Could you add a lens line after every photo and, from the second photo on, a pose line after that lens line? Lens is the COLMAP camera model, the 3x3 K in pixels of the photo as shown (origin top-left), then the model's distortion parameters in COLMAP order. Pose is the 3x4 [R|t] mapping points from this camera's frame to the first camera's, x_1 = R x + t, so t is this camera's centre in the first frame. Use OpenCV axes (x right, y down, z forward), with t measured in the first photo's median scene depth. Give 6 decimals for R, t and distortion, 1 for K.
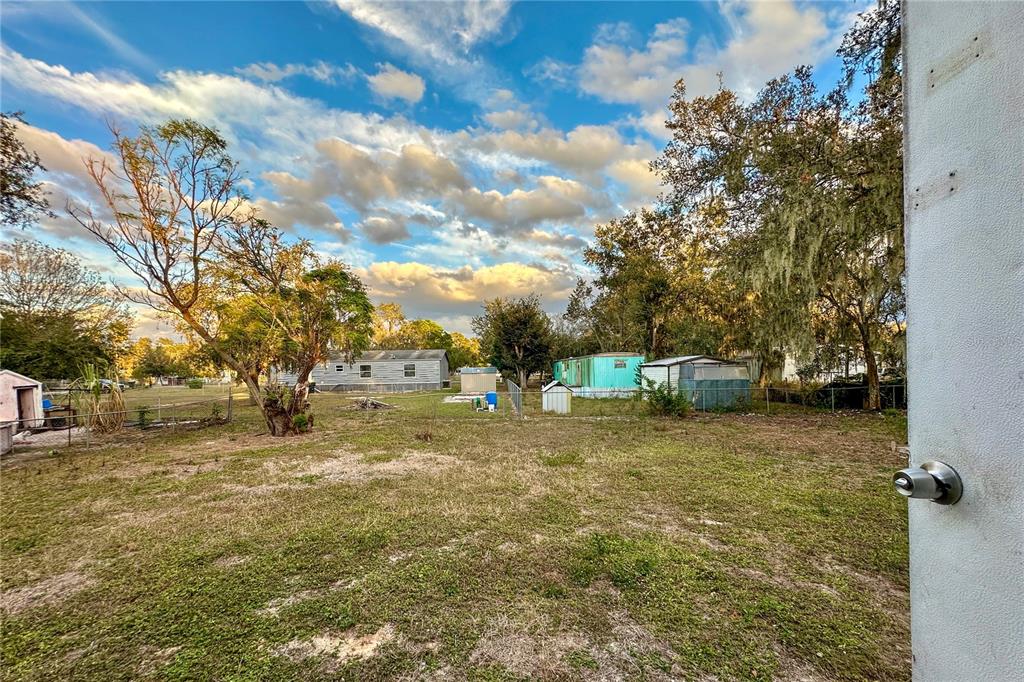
lens RADIAL K [[414.3, 0, 507.3], [0, 414.3, 367.3], [0, 0, 1]] dist [-0.002825, 0.000530]
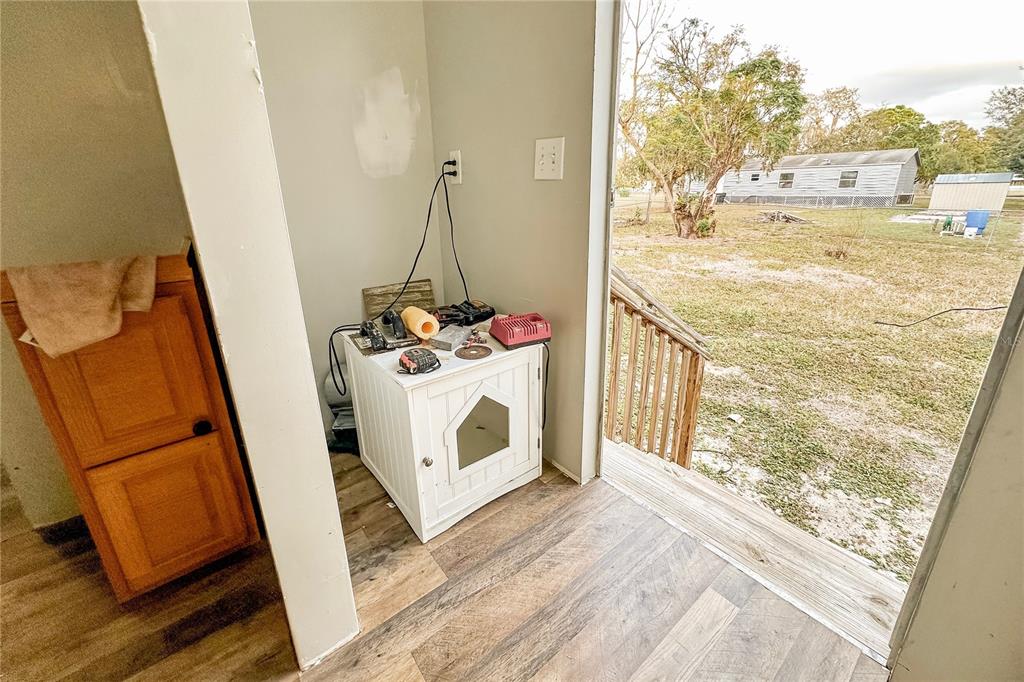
lens RADIAL K [[414.3, 0, 510.9], [0, 414.3, 320.5], [0, 0, 1]] dist [-0.002825, 0.000530]
pose [[0.621146, 0.245345, -0.744301, 0.052527], [0.008938, 0.947453, 0.319769, 0.011947], [0.783644, -0.205276, 0.586314, -0.080092]]
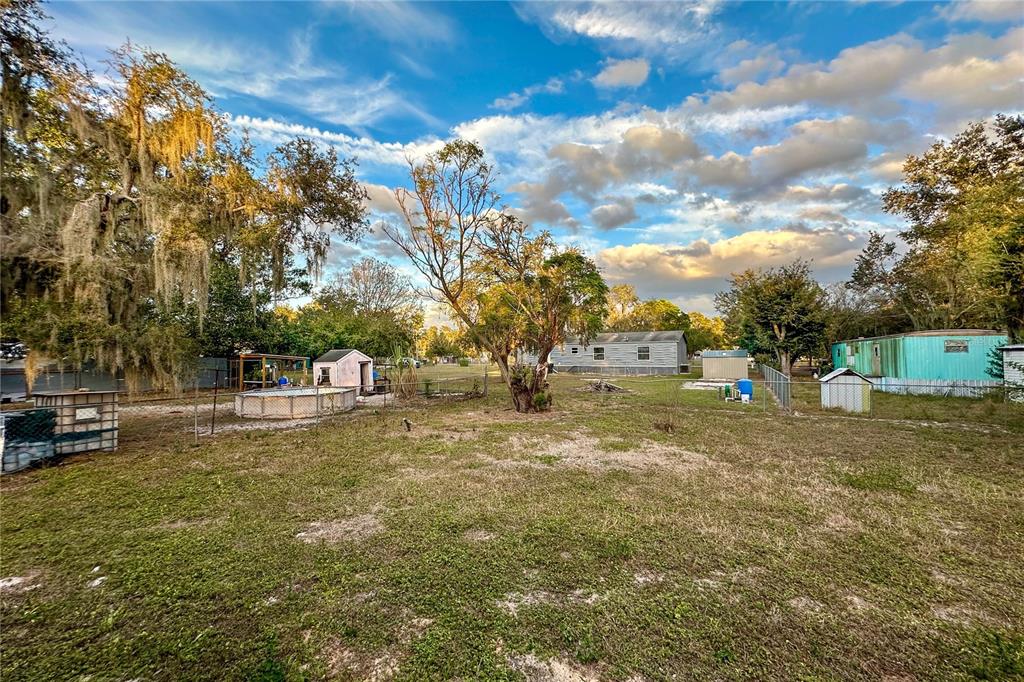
lens RADIAL K [[414.3, 0, 509.5], [0, 414.3, 342.4], [0, 0, 1]] dist [-0.002825, 0.000530]
pose [[0.857678, -0.004093, -0.514171, -0.023662], [-0.005496, 0.999838, -0.017126, 0.002376], [0.514157, 0.017514, 0.857517, 0.049766]]
